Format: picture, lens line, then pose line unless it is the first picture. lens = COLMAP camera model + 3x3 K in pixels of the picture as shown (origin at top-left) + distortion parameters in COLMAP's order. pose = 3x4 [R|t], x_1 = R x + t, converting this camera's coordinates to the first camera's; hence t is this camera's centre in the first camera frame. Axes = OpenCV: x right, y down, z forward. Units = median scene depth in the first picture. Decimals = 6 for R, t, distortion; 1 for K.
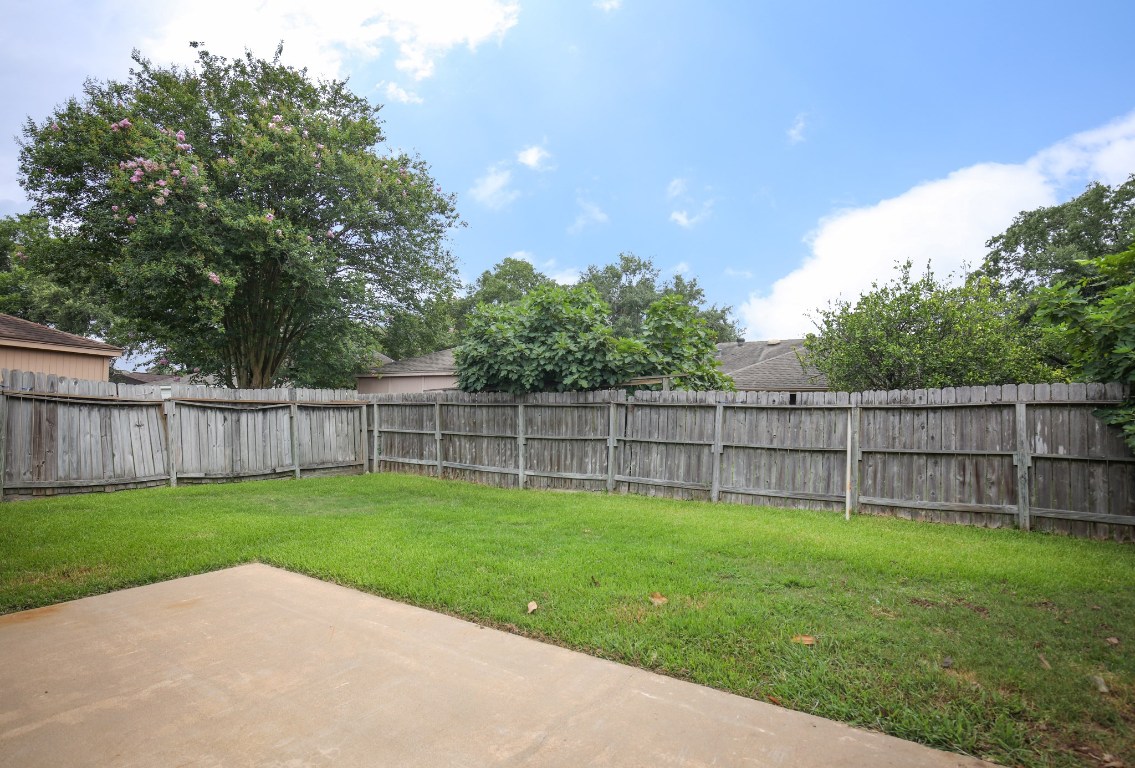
lens RADIAL K [[582.9, 0, 564.8], [0, 582.9, 398.1], [0, 0, 1]] dist [0.001099, 0.000341]
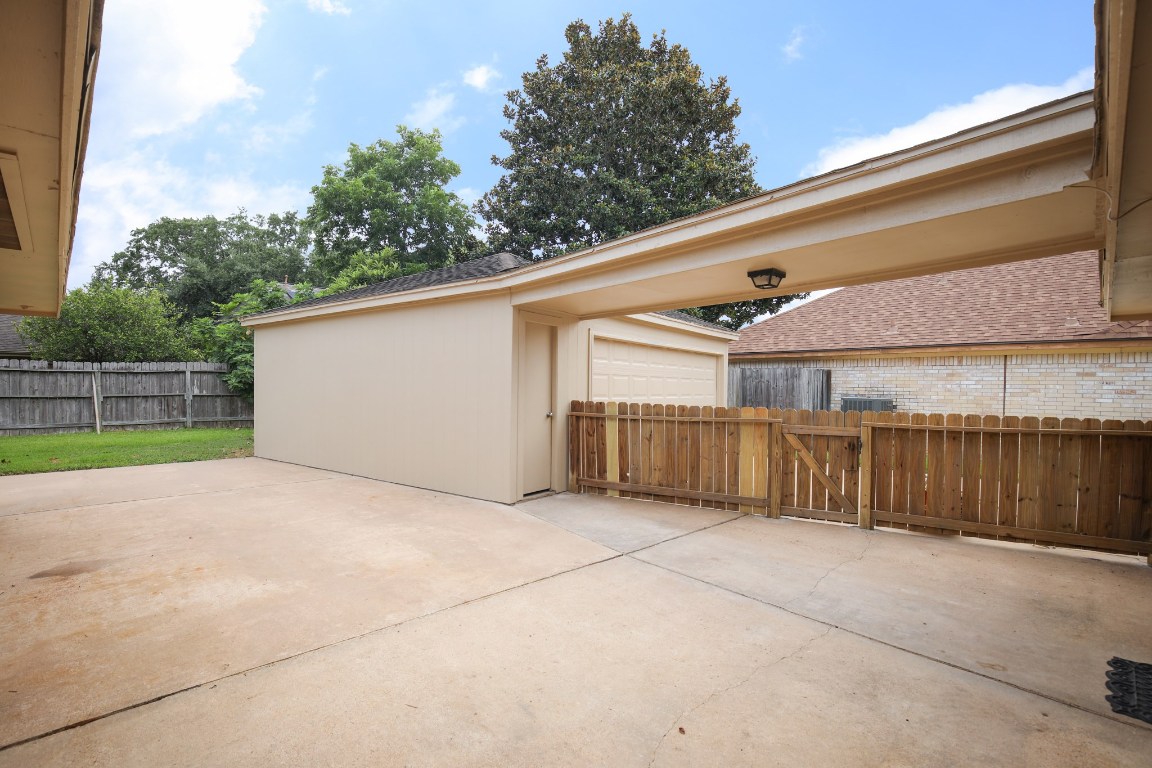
lens RADIAL K [[528.0, 0, 579.9], [0, 528.0, 391.5], [0, 0, 1]] dist [-0.023581, 0.000820]
pose [[0.206929, -0.026663, 0.977992, -0.582680], [-0.037399, 0.998682, 0.035141, -0.027356], [-0.977641, -0.043848, 0.205660, -0.593741]]
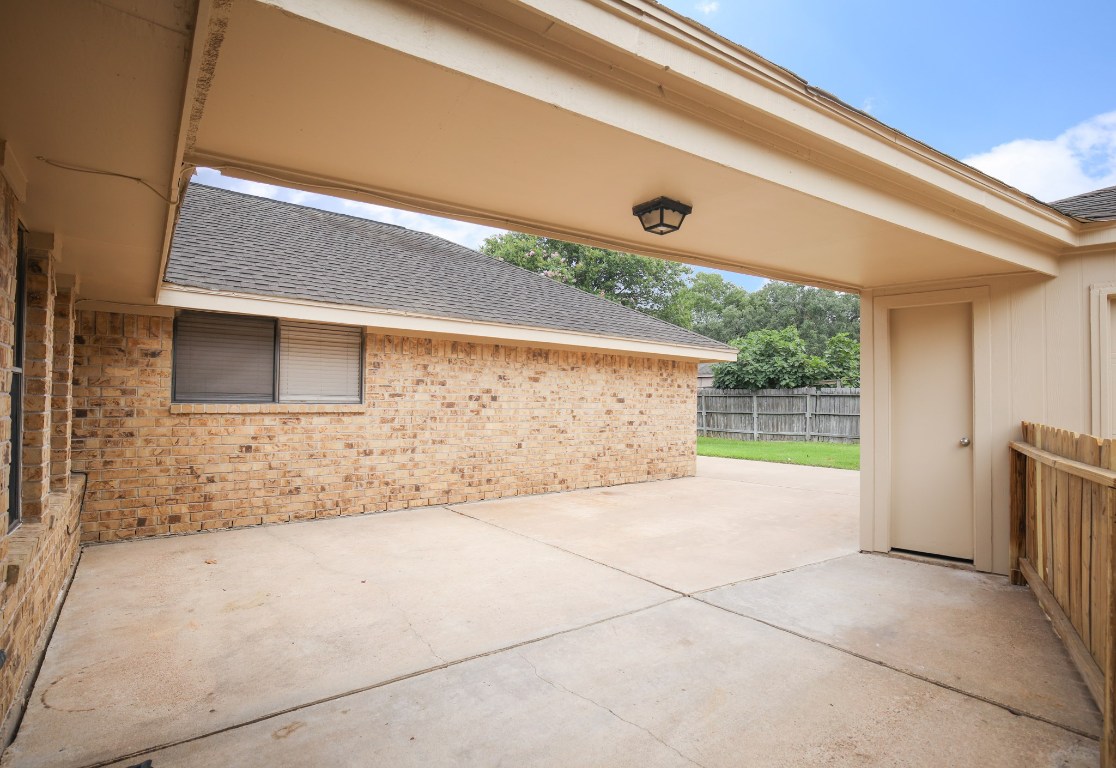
lens RADIAL K [[546.8, 0, 565.6], [0, 546.8, 392.8], [0, 0, 1]] dist [-0.041432, -0.000245]
pose [[0.950709, -0.012950, -0.309815, -0.120899], [0.015261, 0.999871, 0.005036, -0.017517], [0.309710, -0.009516, 0.950783, -0.910988]]
